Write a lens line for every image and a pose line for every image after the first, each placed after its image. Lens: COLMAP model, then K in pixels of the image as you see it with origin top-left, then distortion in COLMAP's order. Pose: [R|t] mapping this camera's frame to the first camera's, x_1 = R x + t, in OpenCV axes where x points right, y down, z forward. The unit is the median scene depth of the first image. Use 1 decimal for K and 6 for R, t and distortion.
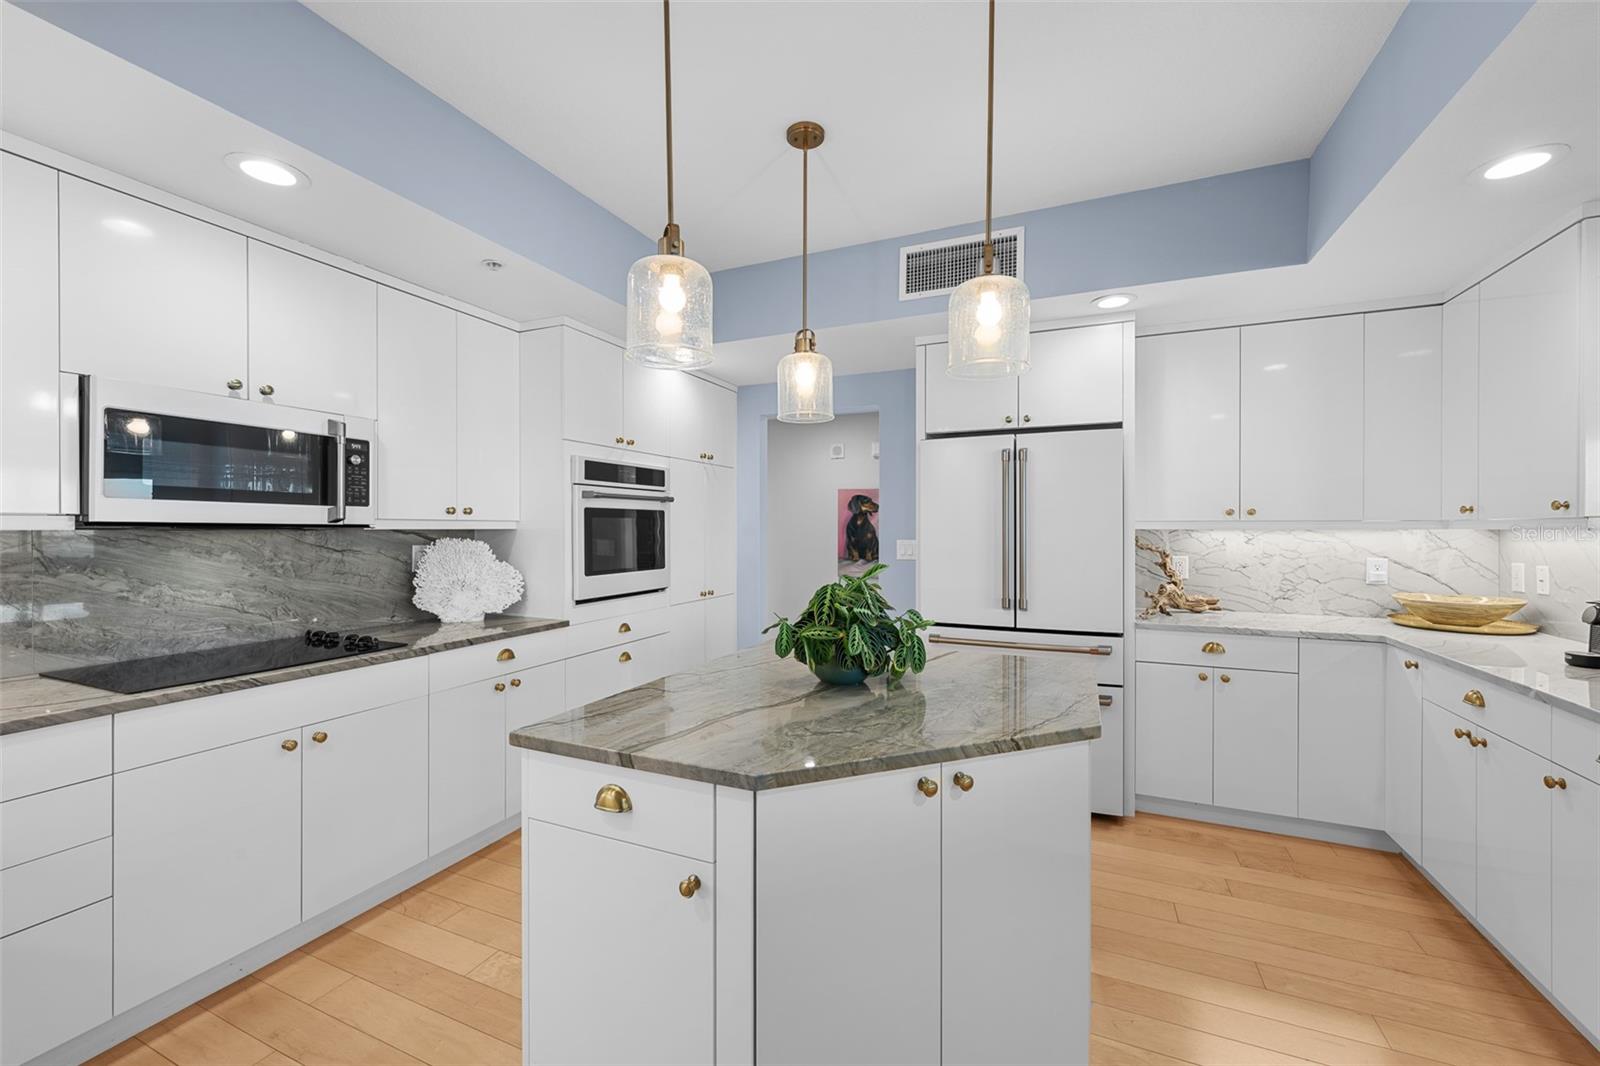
lens RADIAL K [[635.8, 0, 800.0], [0, 635.8, 533.0], [0, 0, 1]] dist [-0.001722, 0.000038]
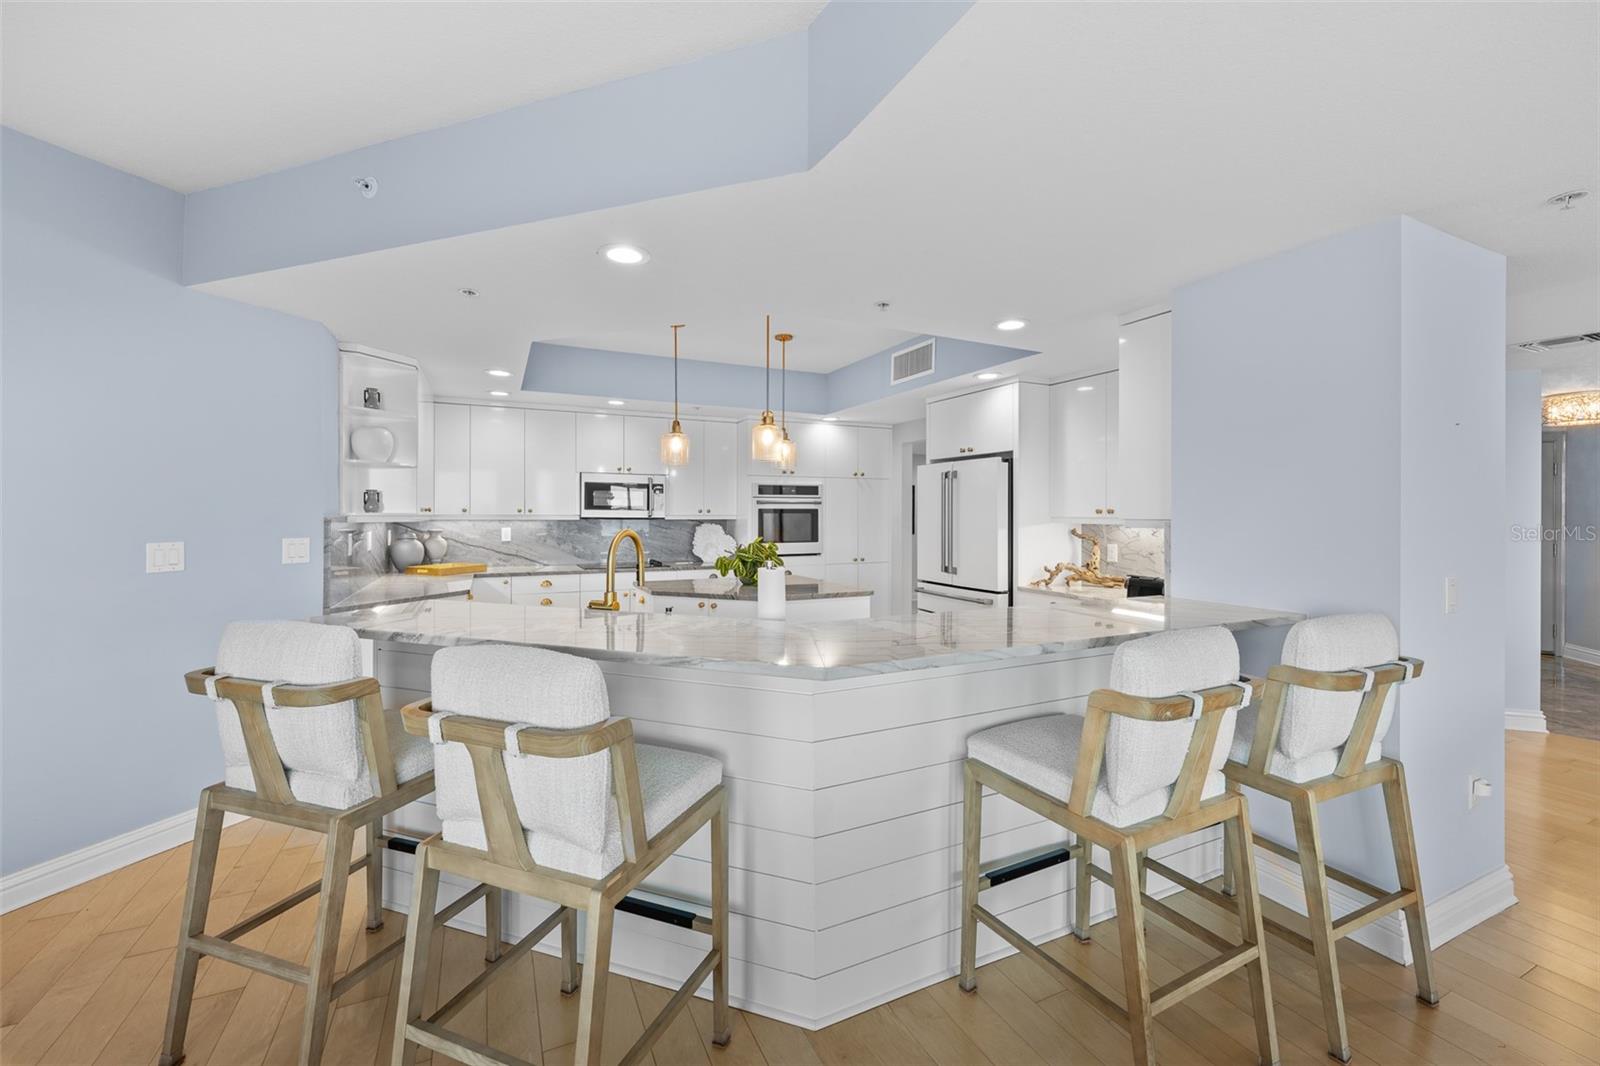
lens RADIAL K [[643.4, 0, 793.6], [0, 643.4, 525.9], [0, 0, 1]] dist [0.008654, 0.000081]
pose [[0.758309, 0.014854, -0.651727, 1.084018], [-0.007842, 0.999876, 0.013664, -0.015626], [0.651849, -0.005251, 0.758331, -0.464594]]
